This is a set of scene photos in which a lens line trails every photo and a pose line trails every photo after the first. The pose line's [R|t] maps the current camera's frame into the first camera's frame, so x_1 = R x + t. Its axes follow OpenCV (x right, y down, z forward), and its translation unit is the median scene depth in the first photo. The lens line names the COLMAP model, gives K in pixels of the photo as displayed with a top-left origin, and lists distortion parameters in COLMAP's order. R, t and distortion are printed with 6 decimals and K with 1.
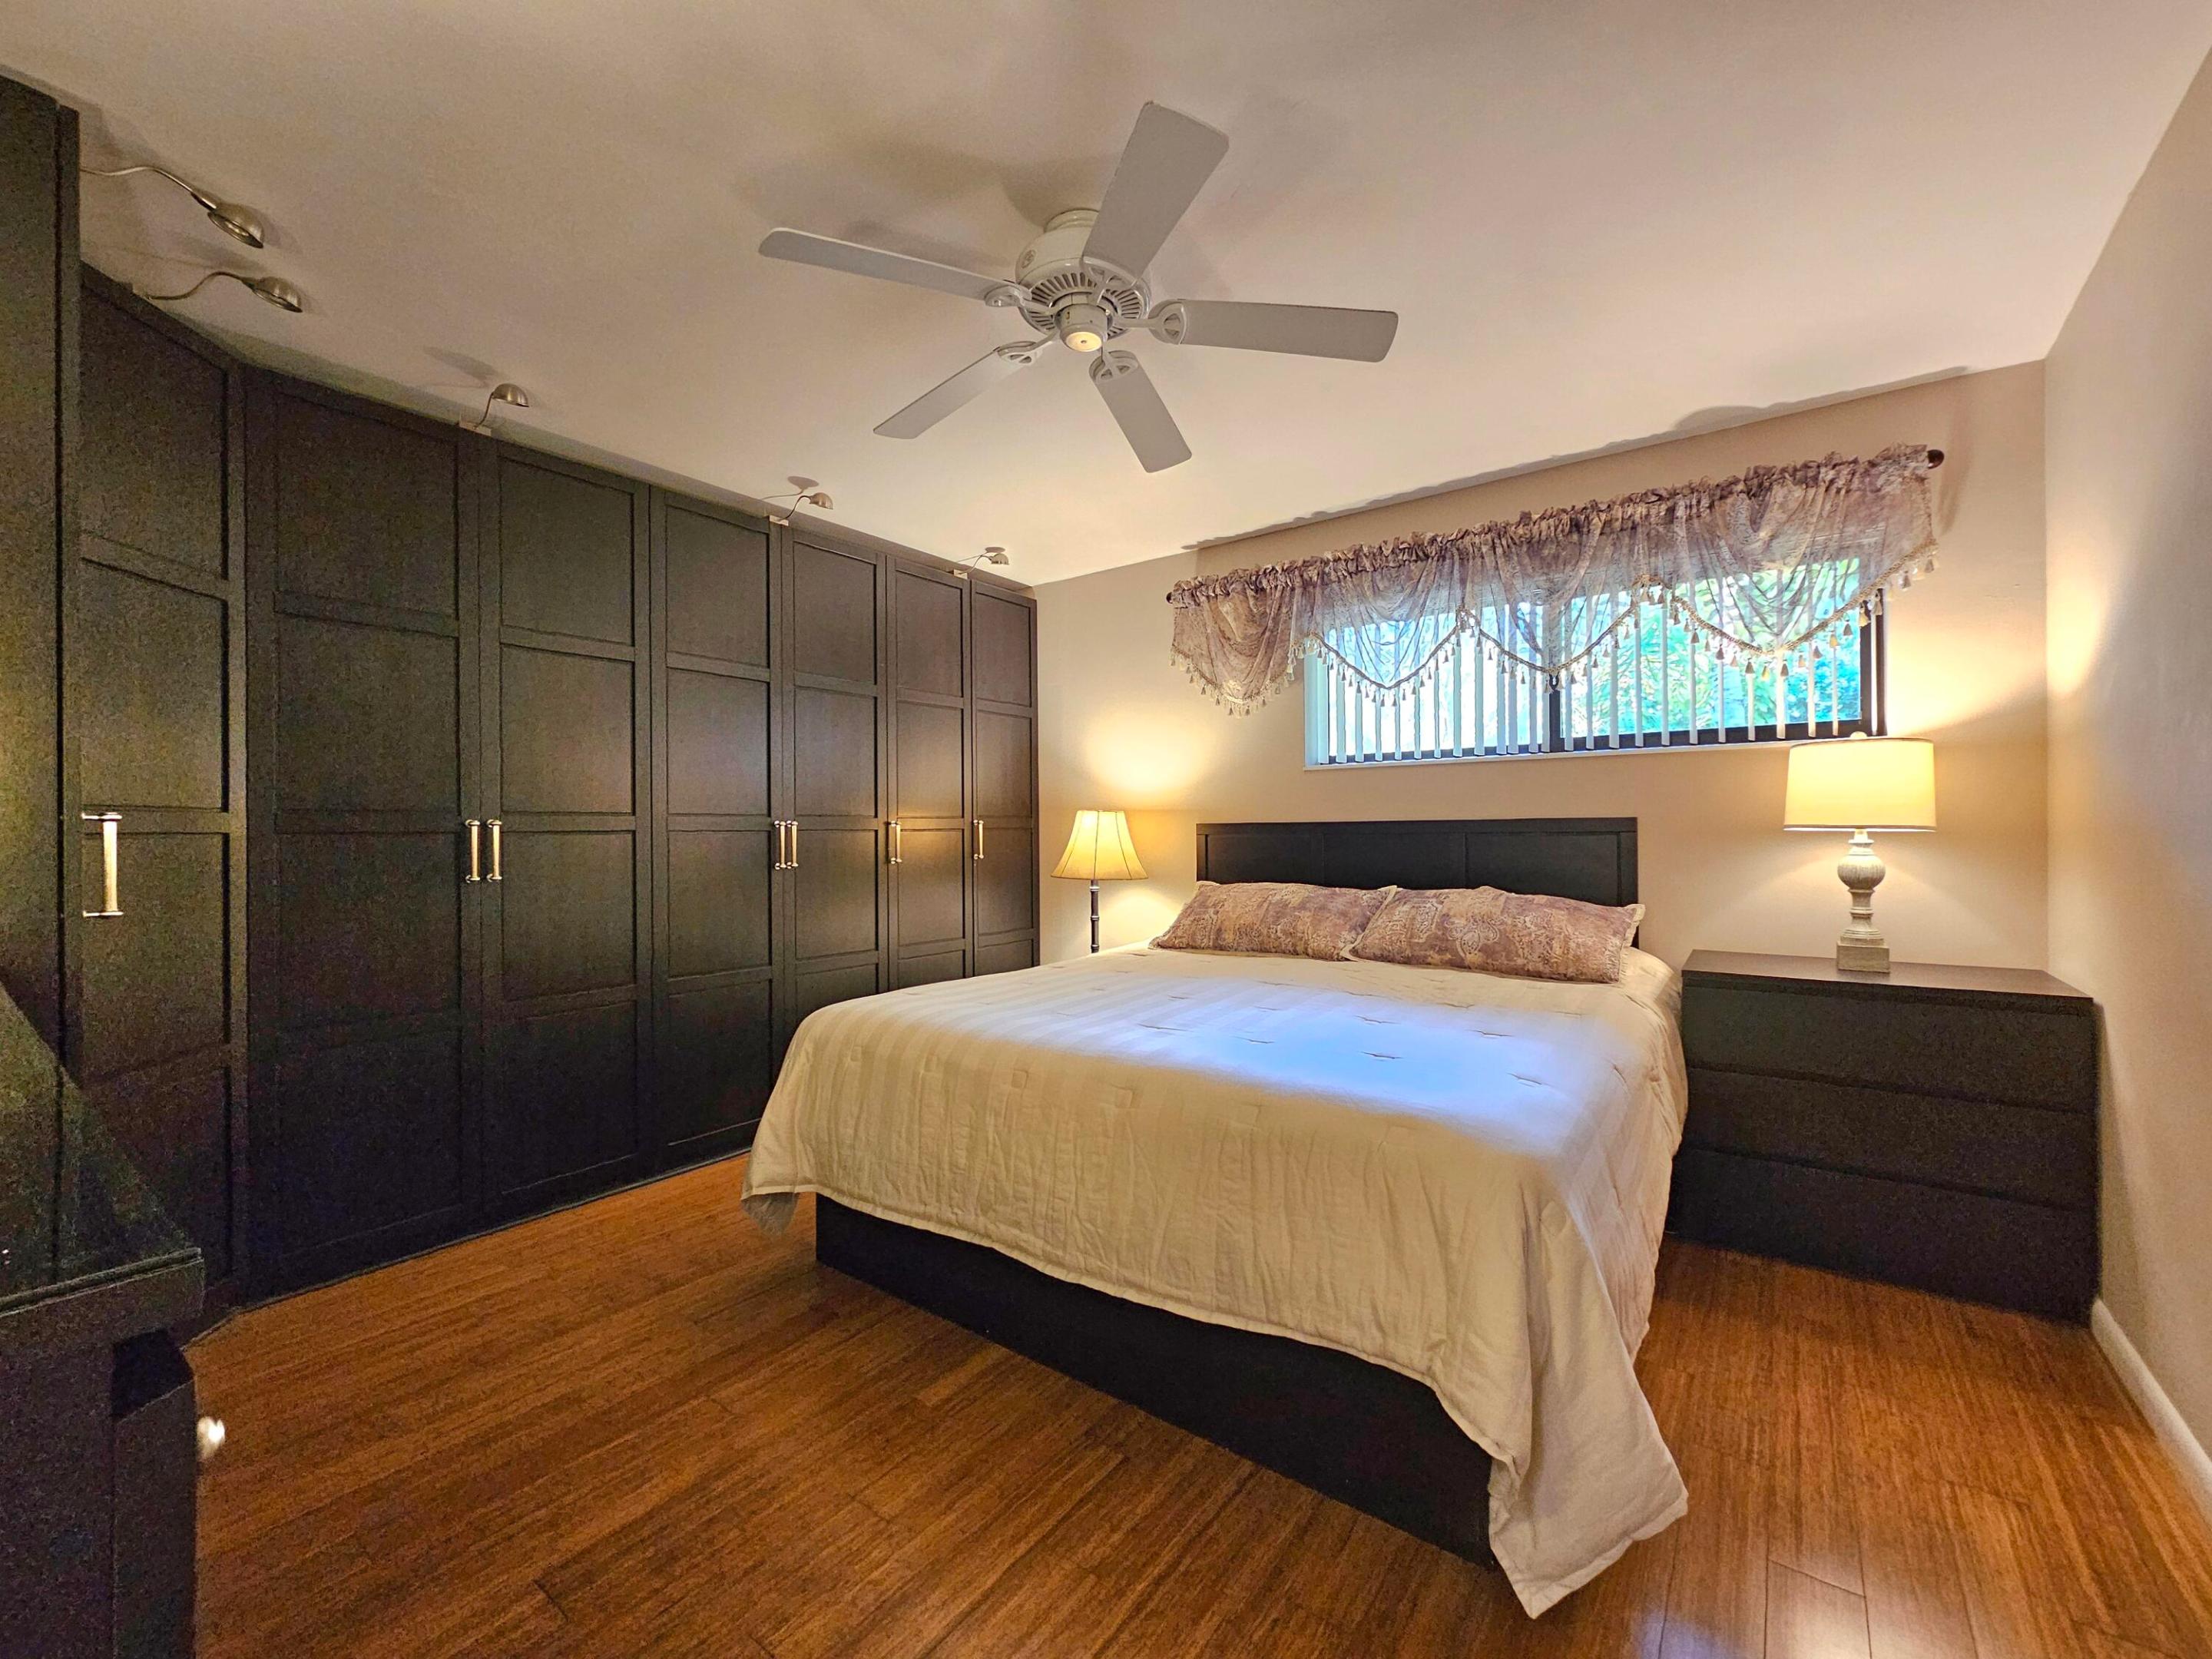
lens RADIAL K [[901.9, 0, 1118.5], [0, 901.9, 825.1], [0, 0, 1]] dist [-0.001602, 0.000857]
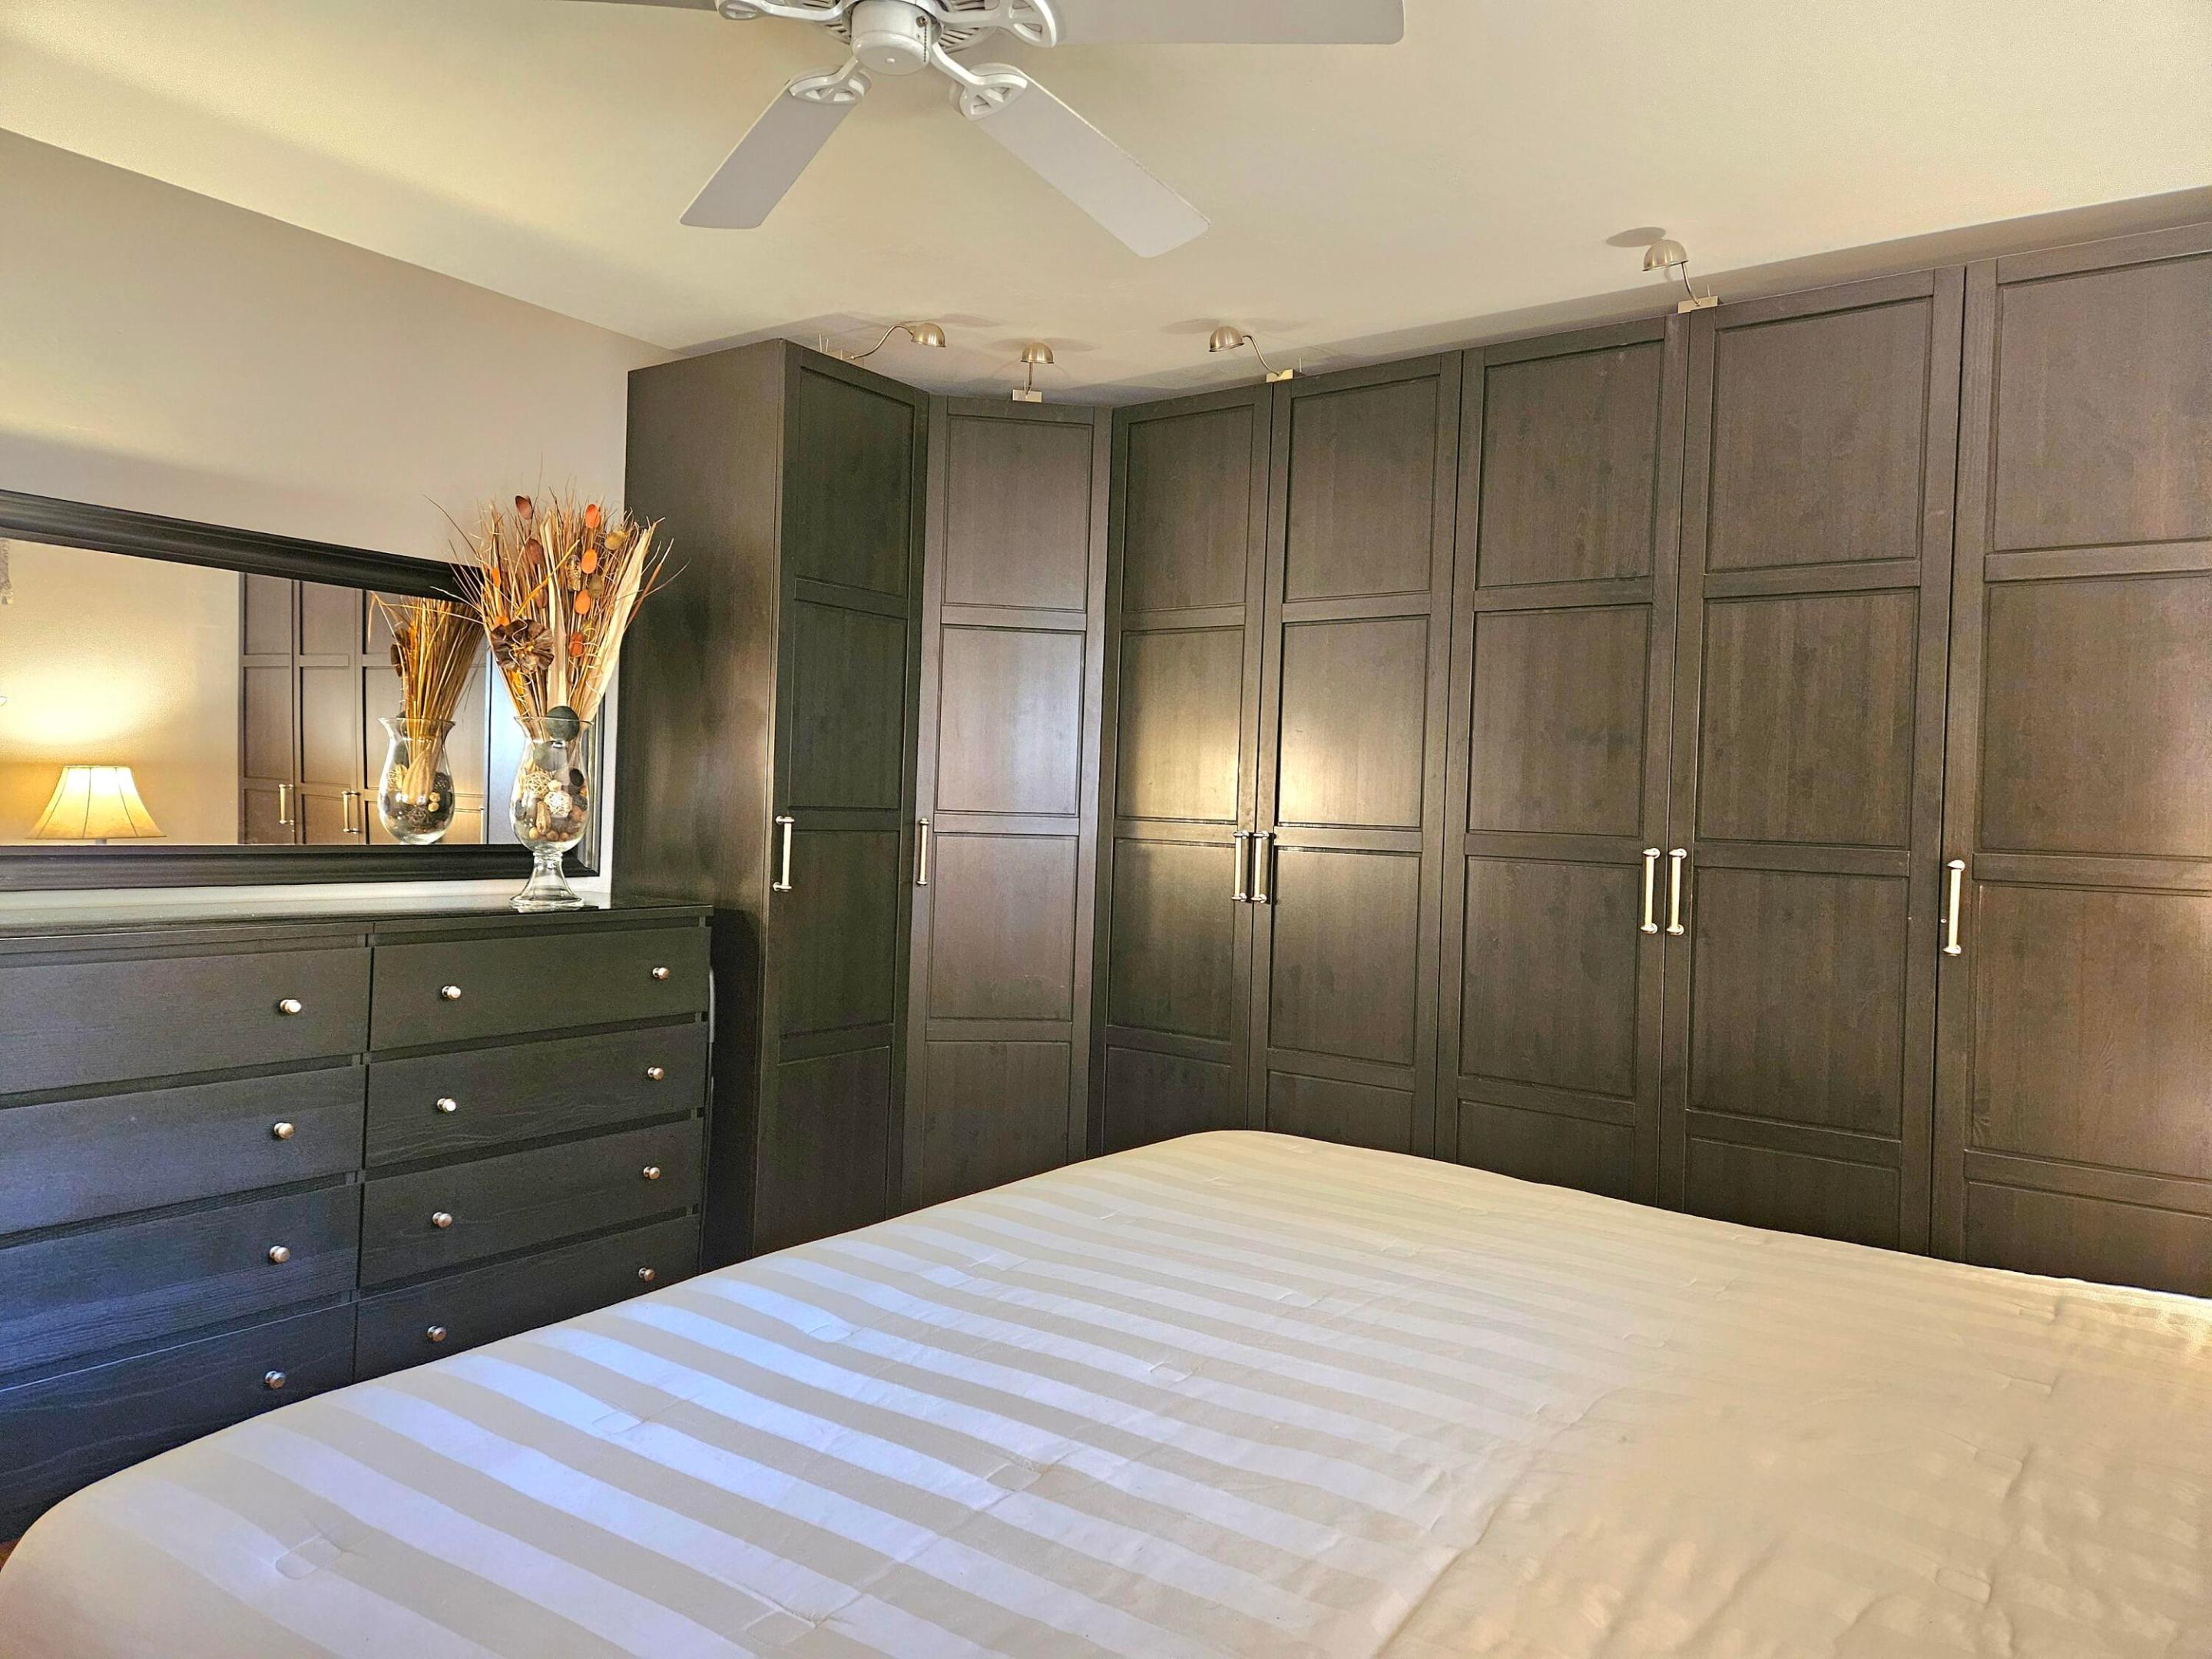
lens RADIAL K [[1459.7, 0, 1126.3], [0, 1459.7, 810.6], [0, 0, 1]] dist [0.072208, -0.057023]
pose [[0.024334, -0.009888, -0.999655, 0.789742], [-0.042360, 0.999043, -0.010913, -0.003457], [0.998806, 0.042611, 0.023892, 0.964951]]
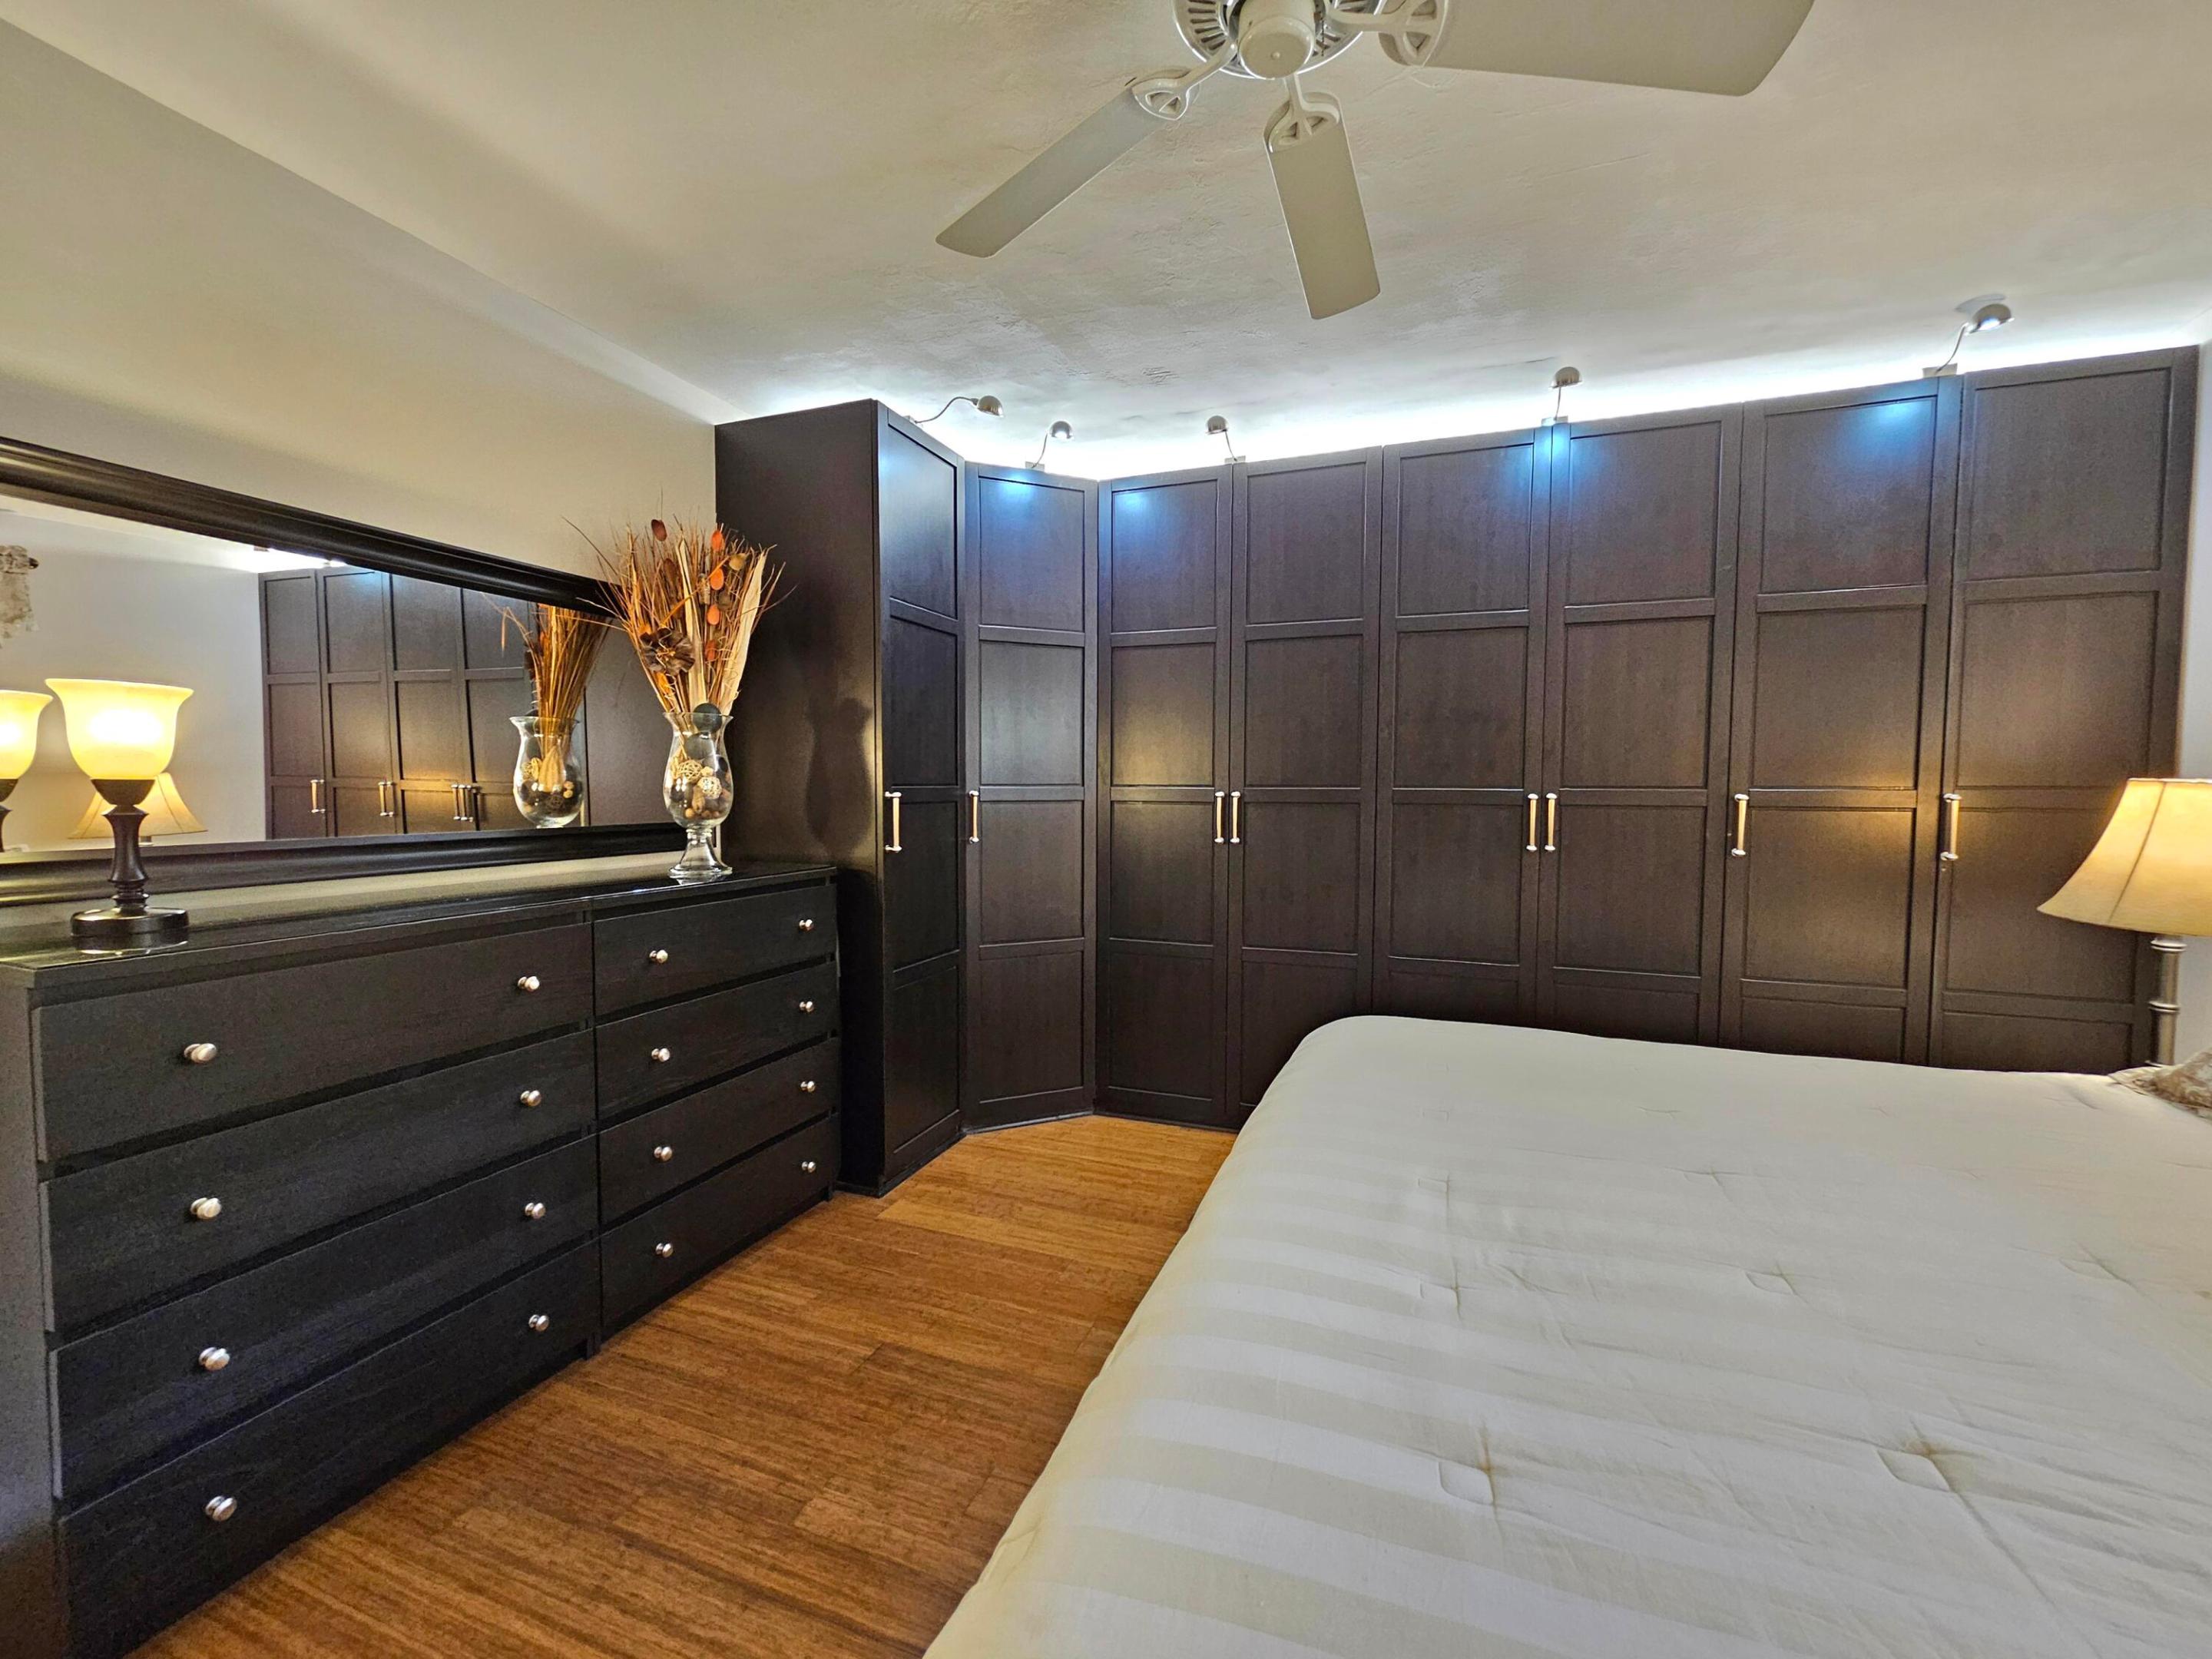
lens RADIAL K [[901.9, 0, 1126.0], [0, 901.9, 833.6], [0, 0, 1]] dist [-0.001602, 0.000857]
pose [[0.283819, 0.044797, -0.957831, 0.459786], [-0.009060, 0.998989, 0.044037, 0.000630], [0.958835, -0.003820, 0.283938, 0.604807]]
